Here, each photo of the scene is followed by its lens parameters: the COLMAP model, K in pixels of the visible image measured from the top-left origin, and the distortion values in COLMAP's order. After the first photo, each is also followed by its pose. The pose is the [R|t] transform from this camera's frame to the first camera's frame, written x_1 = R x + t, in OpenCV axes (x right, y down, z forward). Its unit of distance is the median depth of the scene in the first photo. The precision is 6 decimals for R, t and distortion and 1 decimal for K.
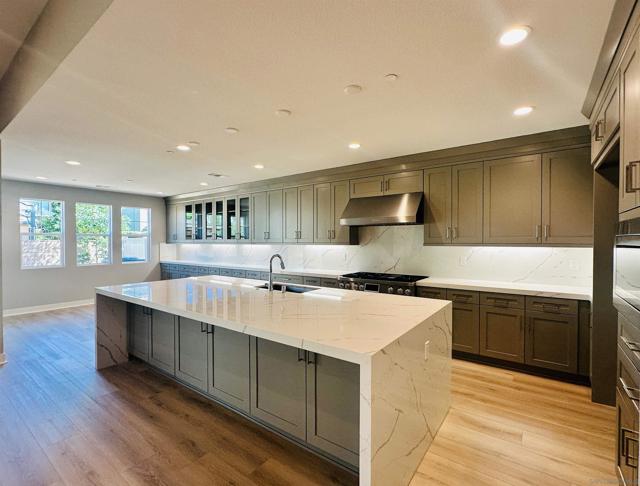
lens RADIAL K [[299.7, 0, 328.6], [0, 299.7, 245.2], [0, 0, 1]] dist [0.001129, 0.000210]
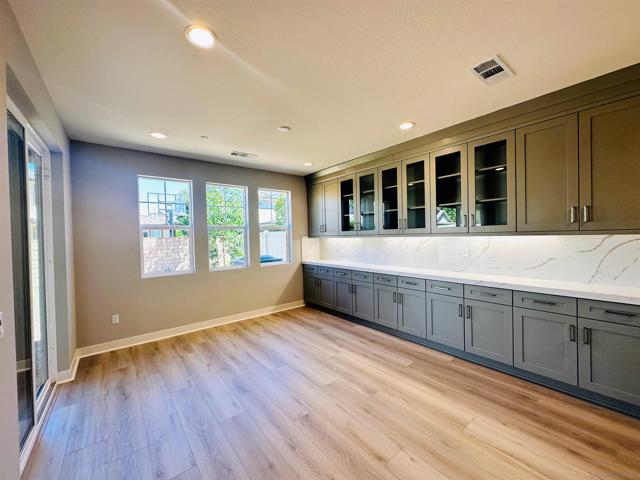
lens RADIAL K [[258.8, 0, 320.0], [0, 258.8, 240.0], [0, 0, 1]] dist [0.000124, 0.000008]
pose [[0.961254, -0.017884, -0.275085, -0.350263], [0.020841, 0.999752, 0.007831, -0.004919], [0.274877, -0.013261, 0.961388, 0.404305]]
